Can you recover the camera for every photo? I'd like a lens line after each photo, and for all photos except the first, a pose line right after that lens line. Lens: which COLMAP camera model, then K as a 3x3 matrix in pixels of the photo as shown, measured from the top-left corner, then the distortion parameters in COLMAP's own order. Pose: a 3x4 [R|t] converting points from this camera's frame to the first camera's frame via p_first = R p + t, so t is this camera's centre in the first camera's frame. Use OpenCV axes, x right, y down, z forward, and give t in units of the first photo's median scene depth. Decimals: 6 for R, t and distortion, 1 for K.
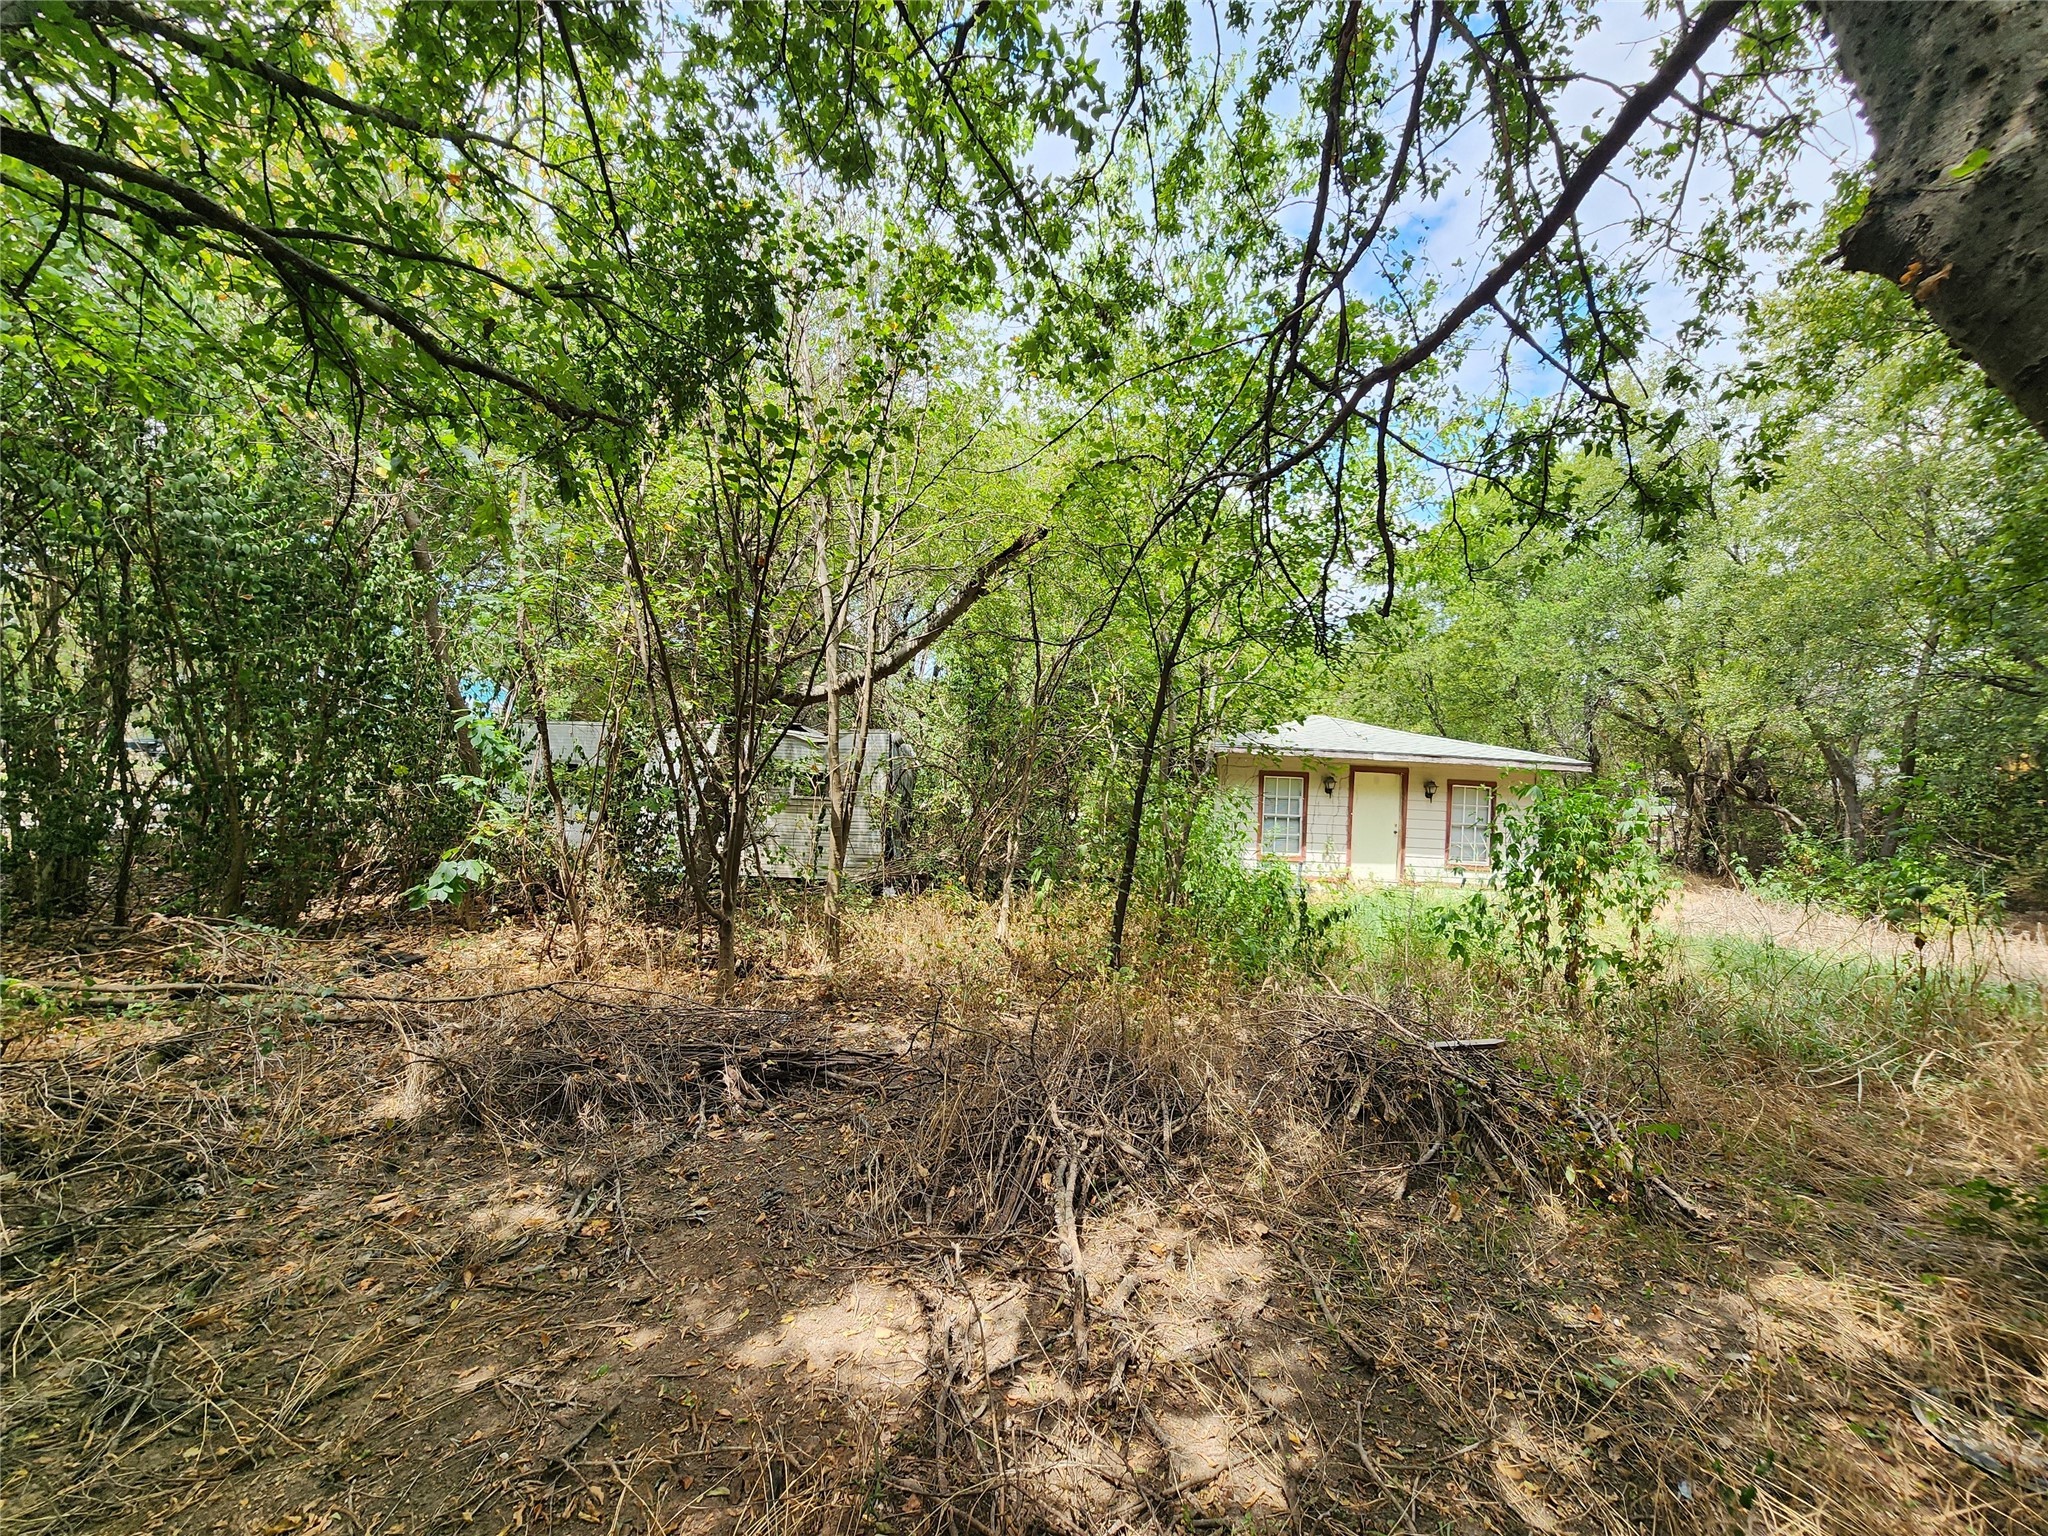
lens RADIAL K [[828.6, 0, 1034.5], [0, 828.6, 757.4], [0, 0, 1]] dist [0.001564, 0.000029]
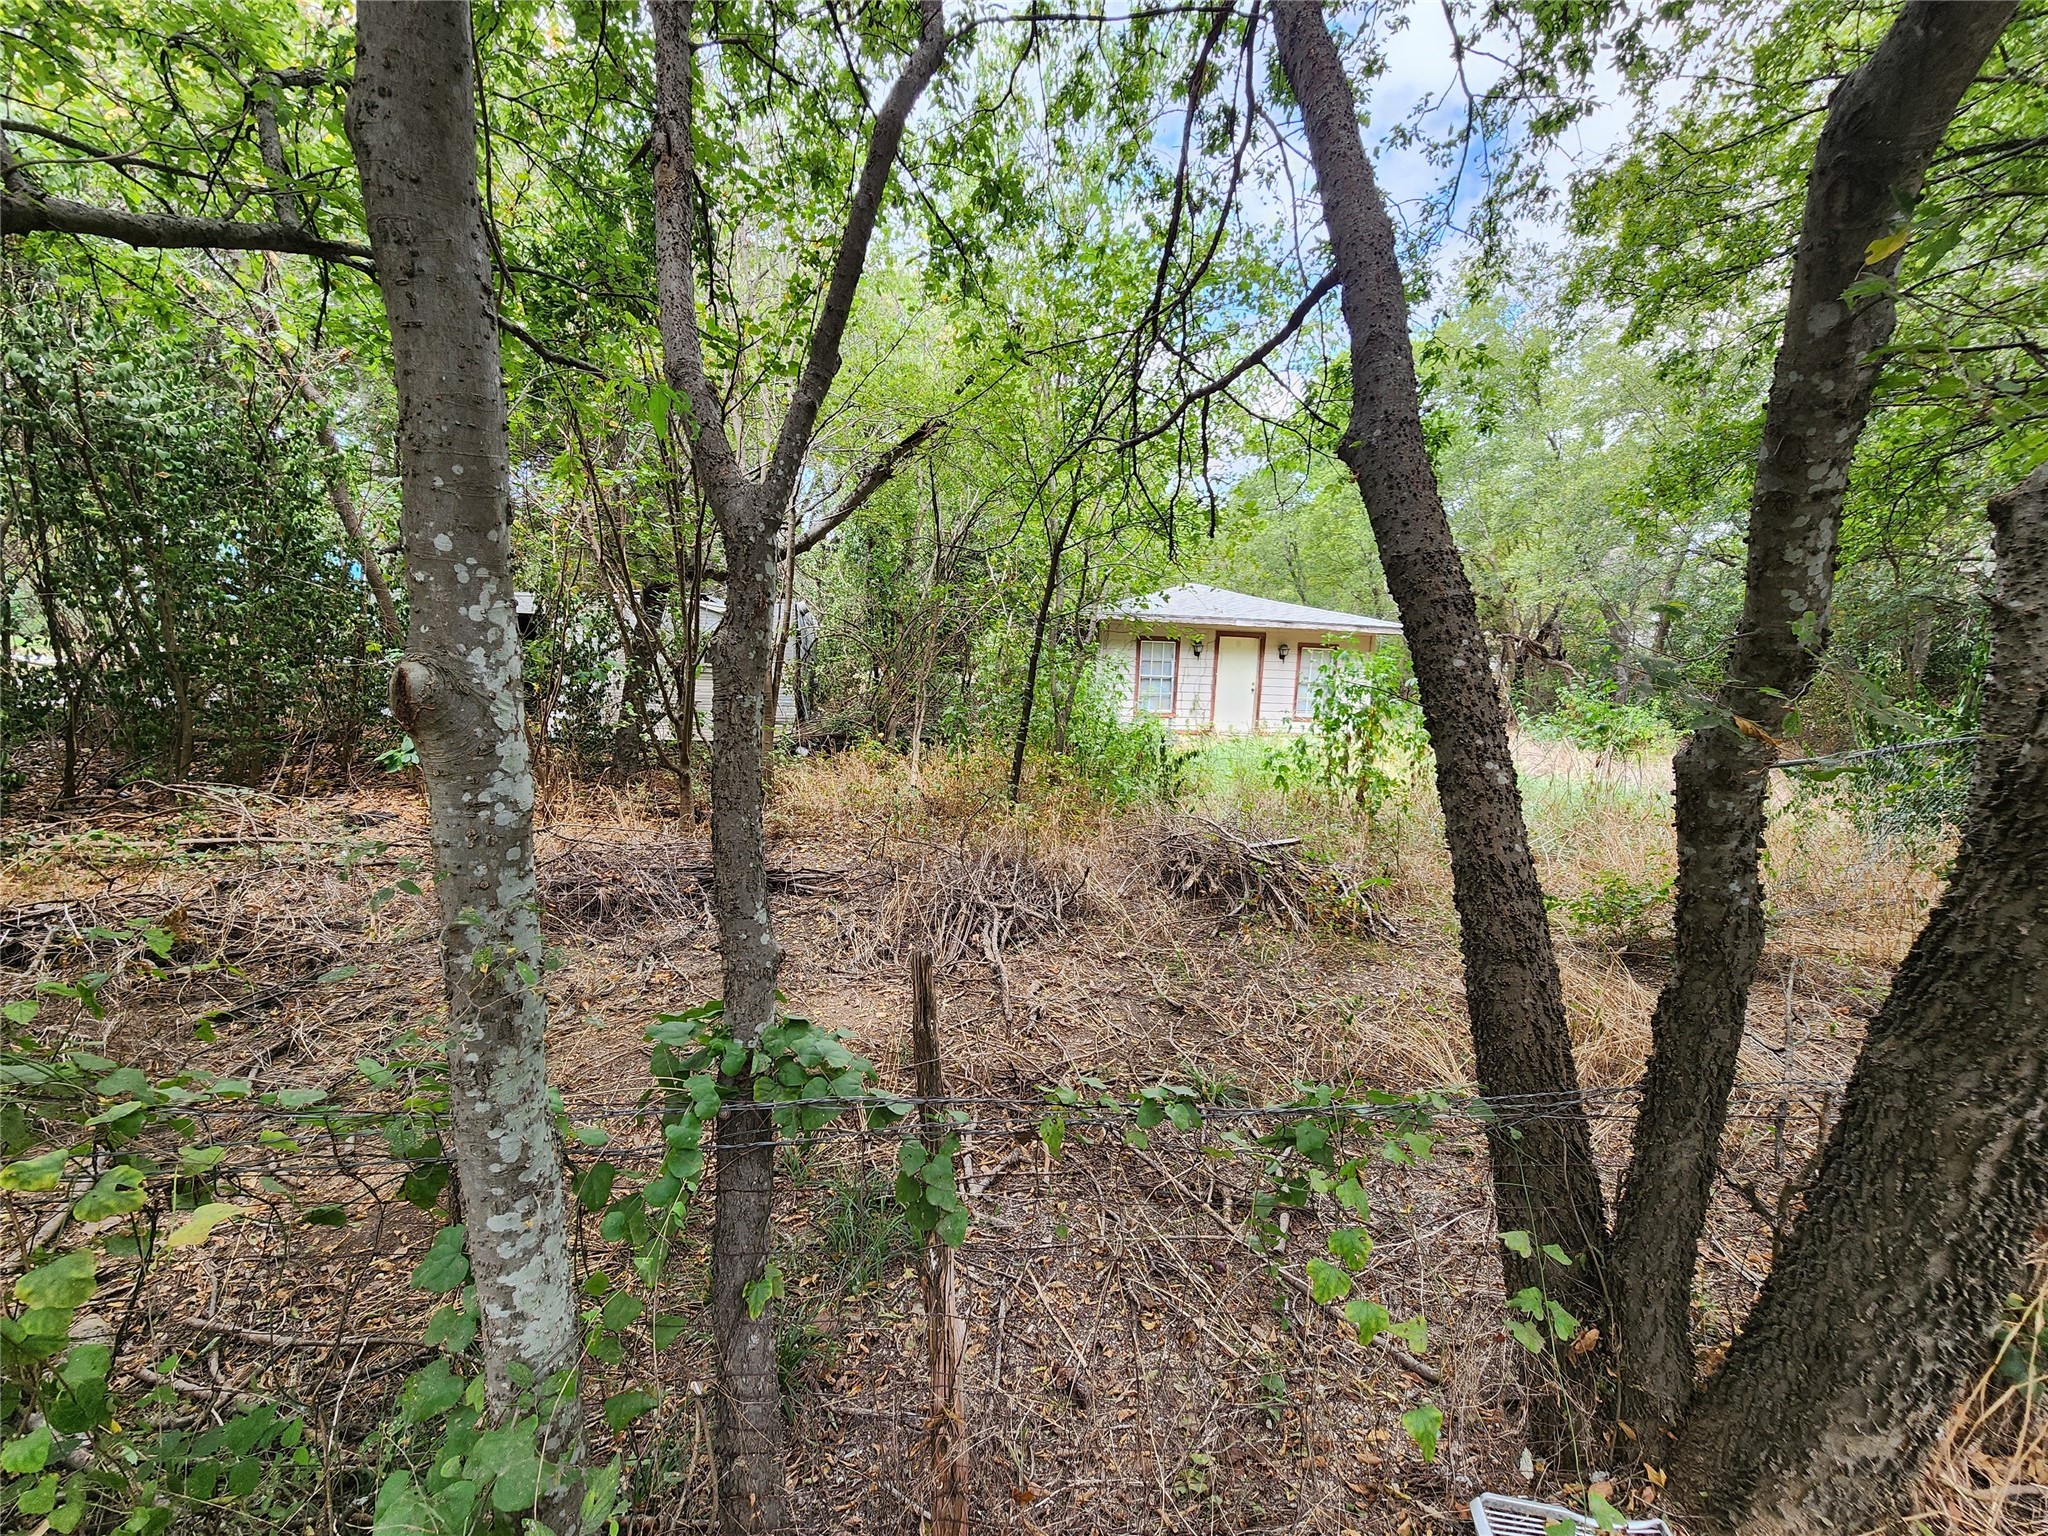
lens RADIAL K [[828.6, 0, 1034.5], [0, 828.6, 757.4], [0, 0, 1]] dist [0.001564, 0.000029]
pose [[0.990483, -0.026196, 0.135122, -0.038319], [0.003494, 0.986191, 0.165575, -0.016622], [-0.137594, -0.163527, 0.976897, -0.194136]]
